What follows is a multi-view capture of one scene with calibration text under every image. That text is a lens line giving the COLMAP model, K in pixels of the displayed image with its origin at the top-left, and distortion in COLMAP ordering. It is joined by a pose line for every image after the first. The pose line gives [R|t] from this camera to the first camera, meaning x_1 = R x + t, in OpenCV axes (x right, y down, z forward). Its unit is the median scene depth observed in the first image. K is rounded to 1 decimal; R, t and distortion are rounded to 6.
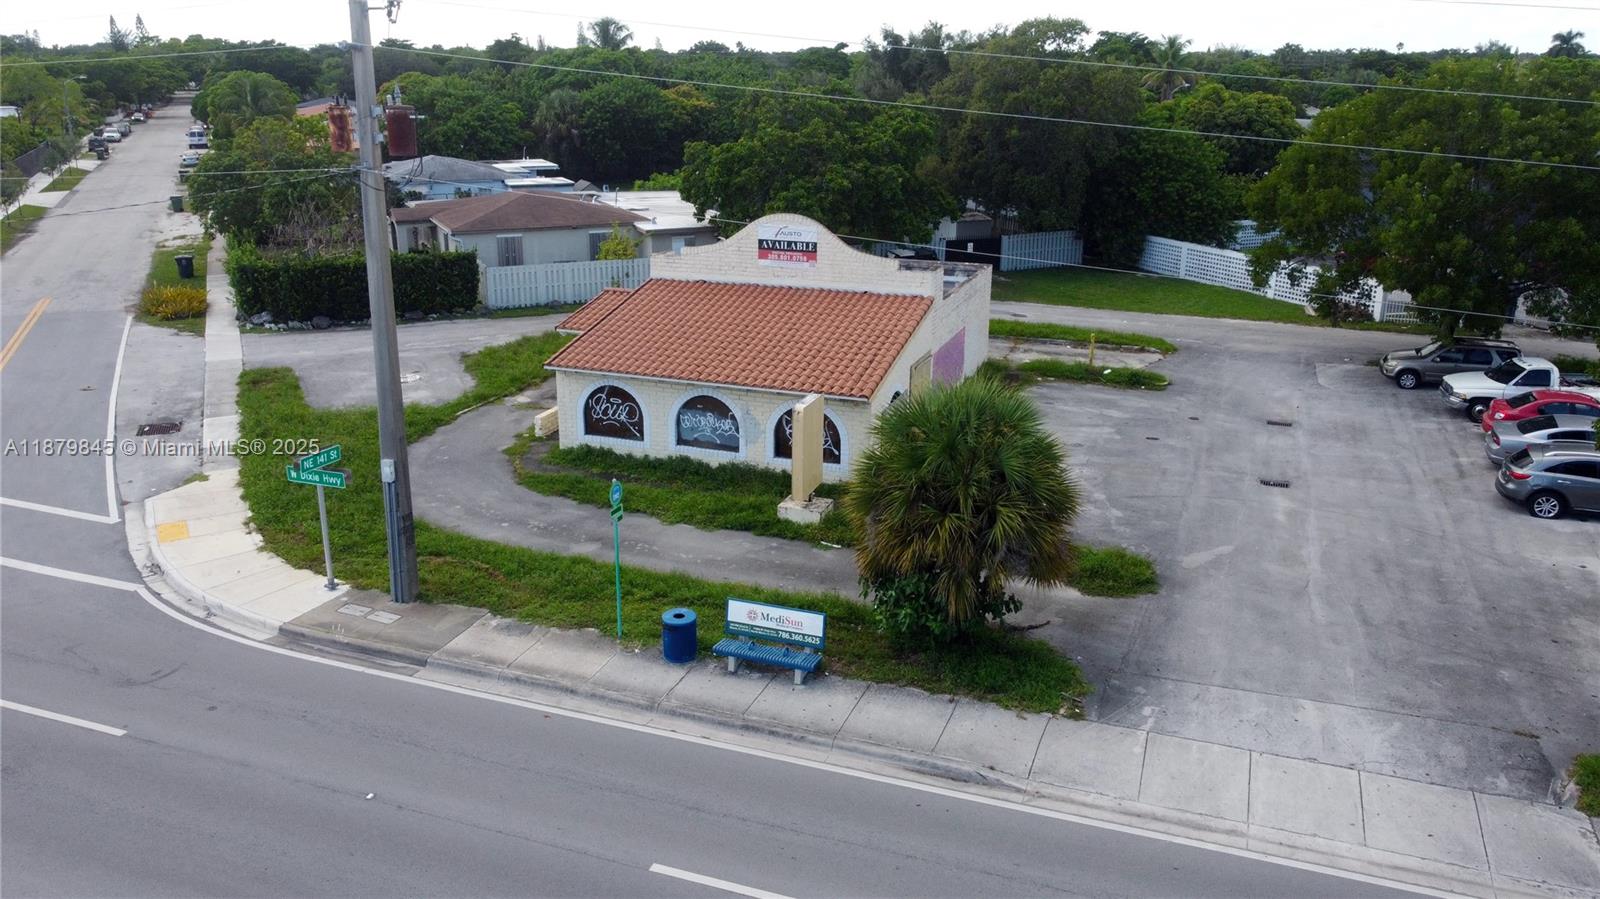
lens RADIAL K [[1213.3, 0, 795.6], [0, 1213.3, 448.8], [0, 0, 1]] dist [-0.006064, -0.002894]
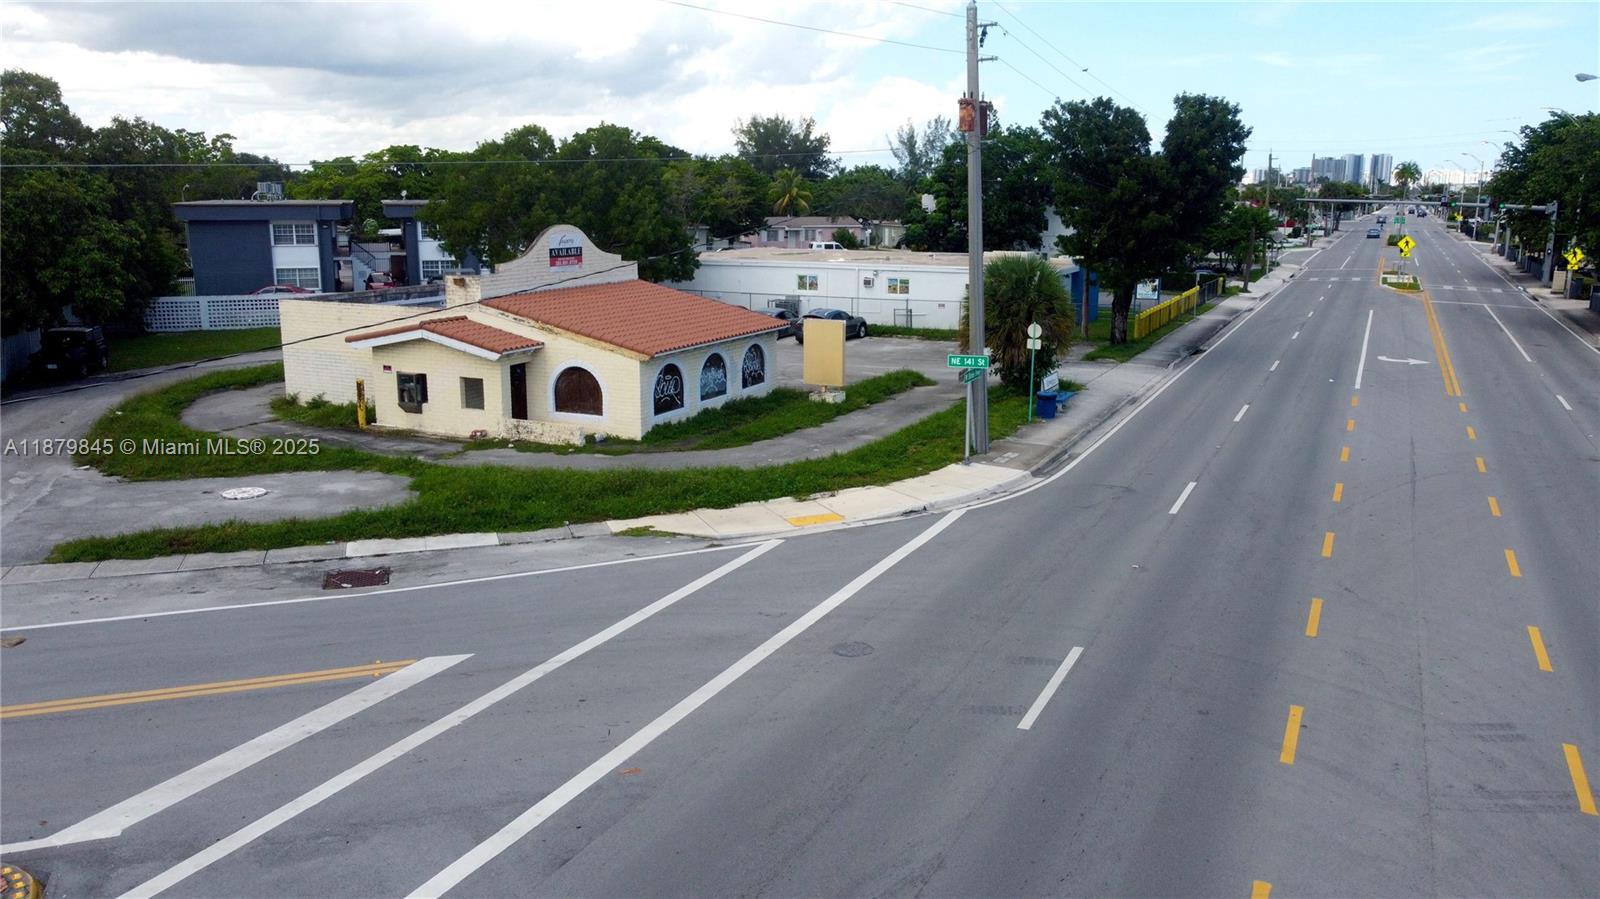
lens RADIAL K [[1213.3, 0, 788.7], [0, 1213.3, 444.1], [0, 0, 1]] dist [-0.006064, -0.002894]
pose [[0.095570, -0.206134, 0.973846, -1.429396], [0.298683, 0.939182, 0.169485, -0.159070], [-0.949555, 0.274673, 0.151326, 0.835945]]
